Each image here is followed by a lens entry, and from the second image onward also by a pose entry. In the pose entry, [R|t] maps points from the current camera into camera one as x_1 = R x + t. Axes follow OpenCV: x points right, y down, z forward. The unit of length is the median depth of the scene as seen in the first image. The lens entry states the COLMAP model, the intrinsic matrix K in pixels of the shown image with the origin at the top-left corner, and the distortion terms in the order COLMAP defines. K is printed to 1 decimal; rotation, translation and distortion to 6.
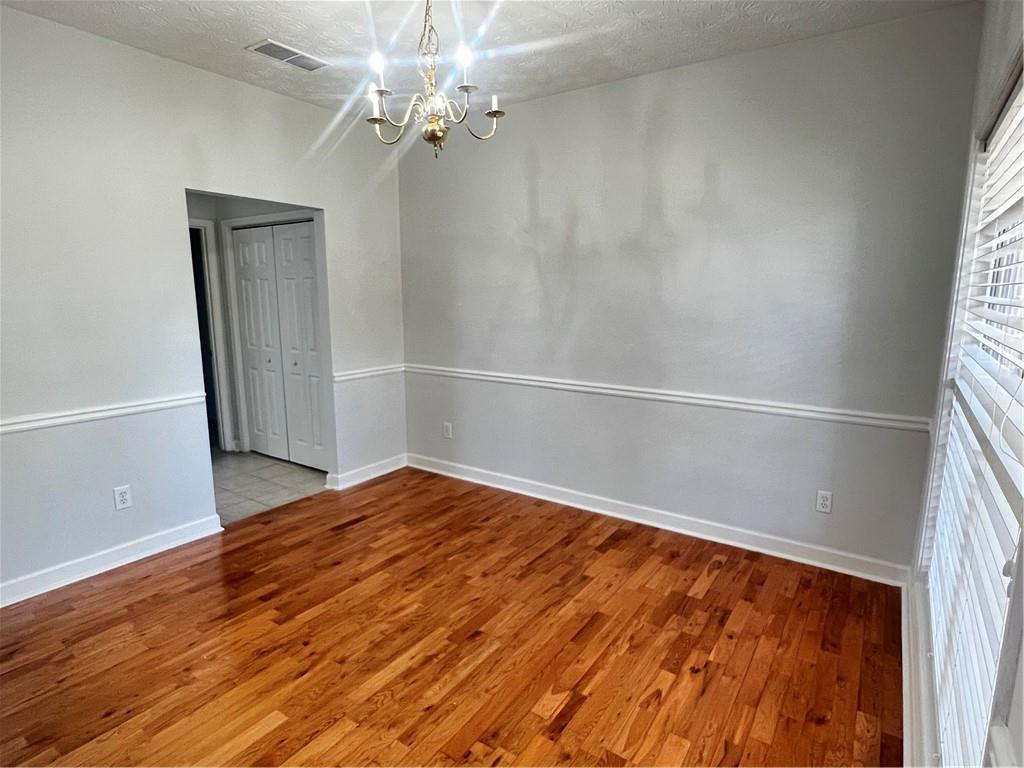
lens RADIAL K [[552.3, 0, 512.0], [0, 552.3, 384.0], [0, 0, 1]] dist [-0.000549, 0.000161]
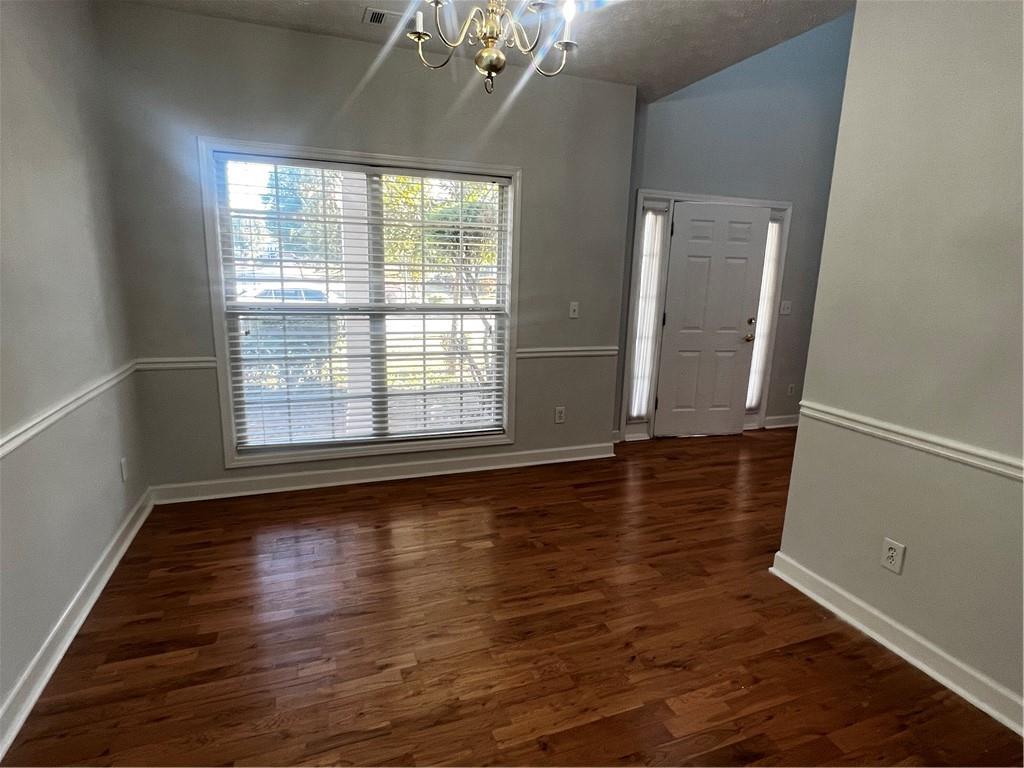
lens RADIAL K [[552.3, 0, 512.0], [0, 552.3, 384.0], [0, 0, 1]] dist [-0.000549, 0.000161]
pose [[-0.821122, -0.141010, 0.553060, -0.511215], [0.066302, 0.938874, 0.337815, -0.210912], [-0.566889, 0.314056, -0.761581, 1.308858]]
